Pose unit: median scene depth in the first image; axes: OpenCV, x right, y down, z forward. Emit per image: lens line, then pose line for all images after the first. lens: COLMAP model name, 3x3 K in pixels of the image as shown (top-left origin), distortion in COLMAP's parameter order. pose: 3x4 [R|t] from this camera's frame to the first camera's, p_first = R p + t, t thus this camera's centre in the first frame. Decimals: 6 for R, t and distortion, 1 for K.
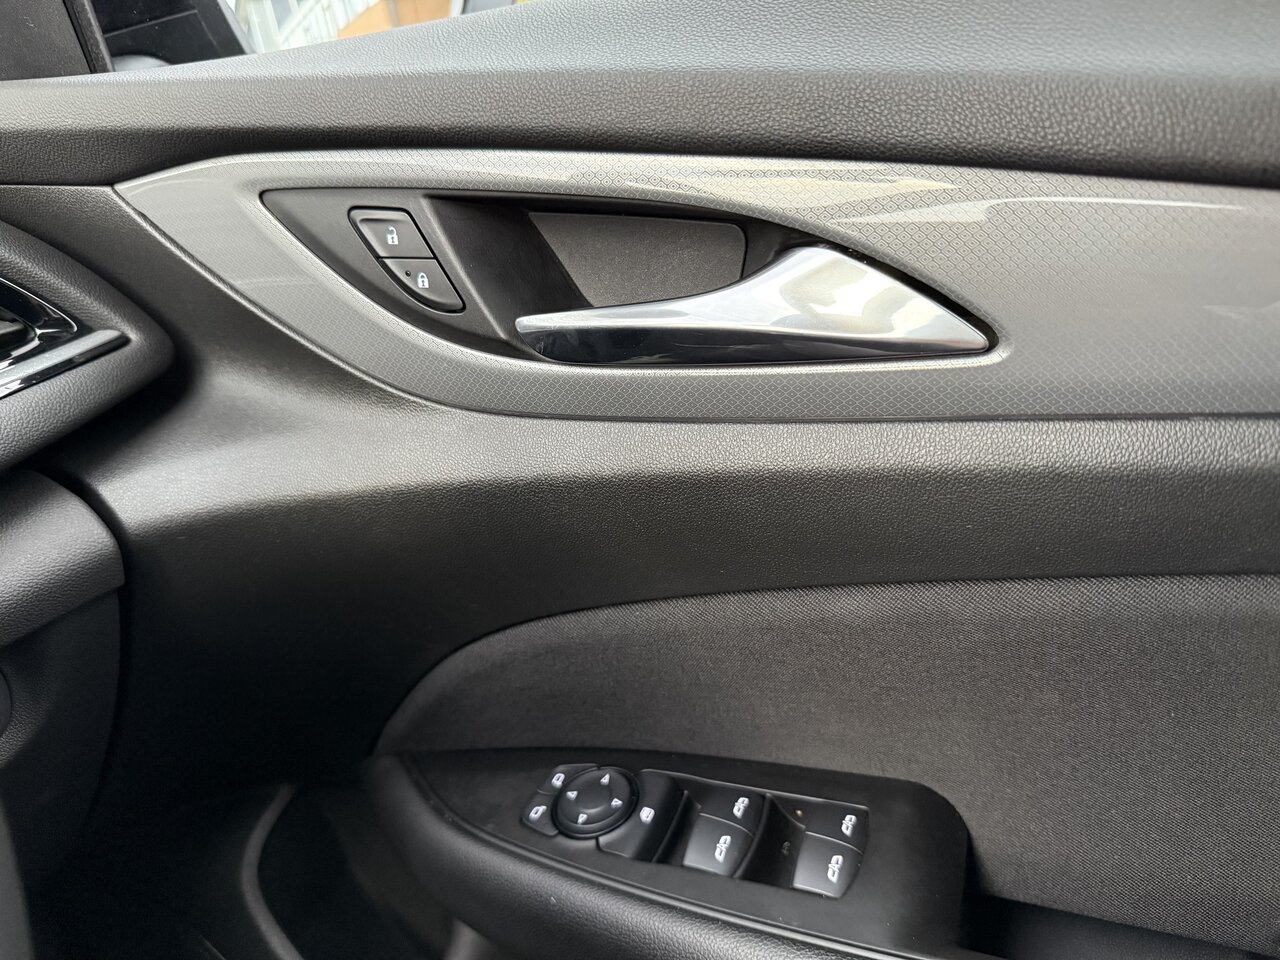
lens RADIAL K [[888.7, 0, 641.8], [0, 888.7, 488.3], [0, 0, 1]] dist [0.030251, -0.053658]
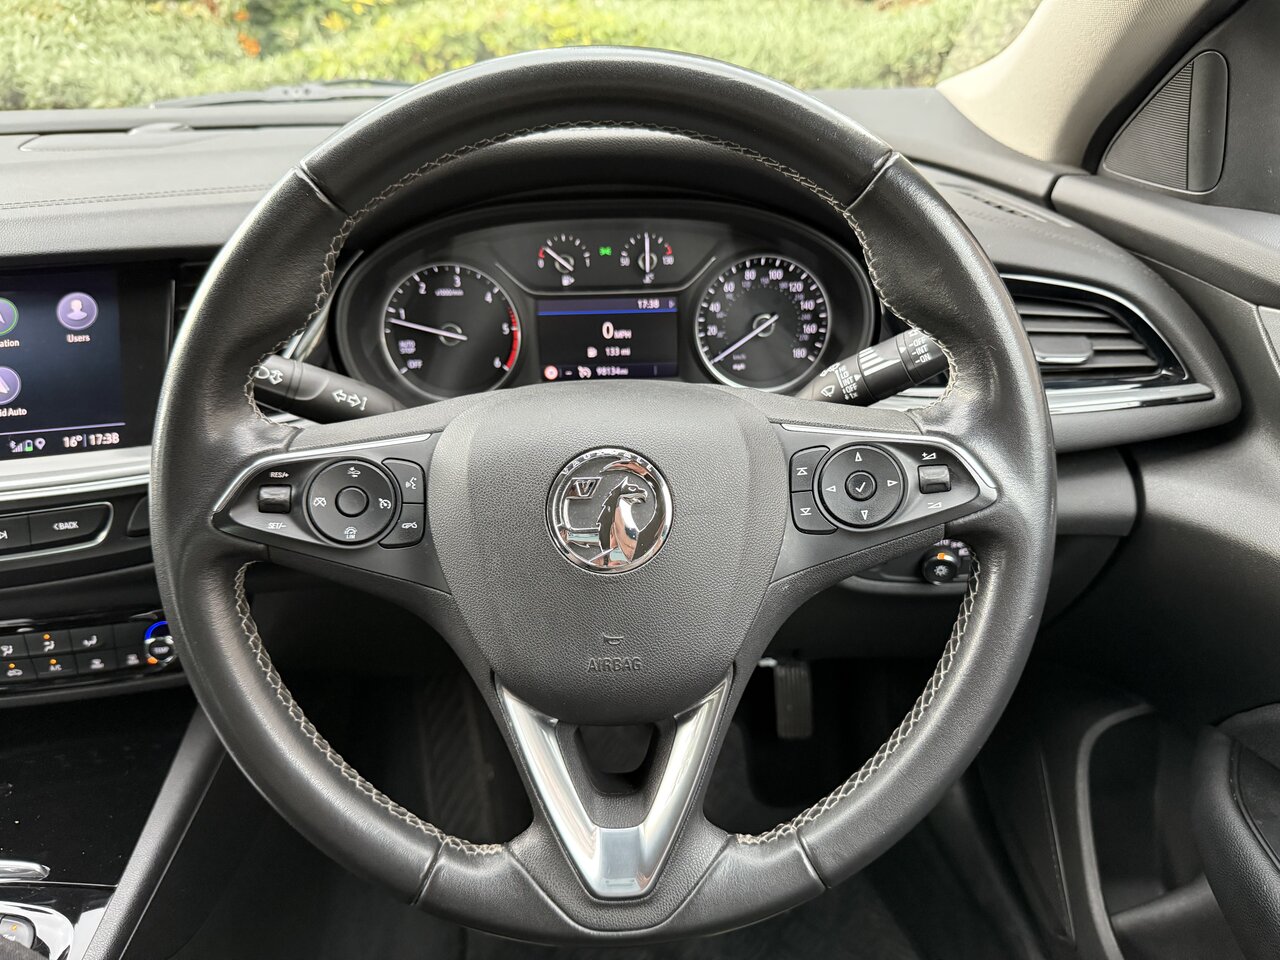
lens RADIAL K [[888.7, 0, 641.8], [0, 888.7, 488.3], [0, 0, 1]] dist [0.030251, -0.053658]
pose [[0.427012, 0.457965, -0.779698, 0.260091], [-0.354677, 0.877992, 0.321456, -0.172349], [0.831784, 0.139275, 0.537343, -0.597814]]
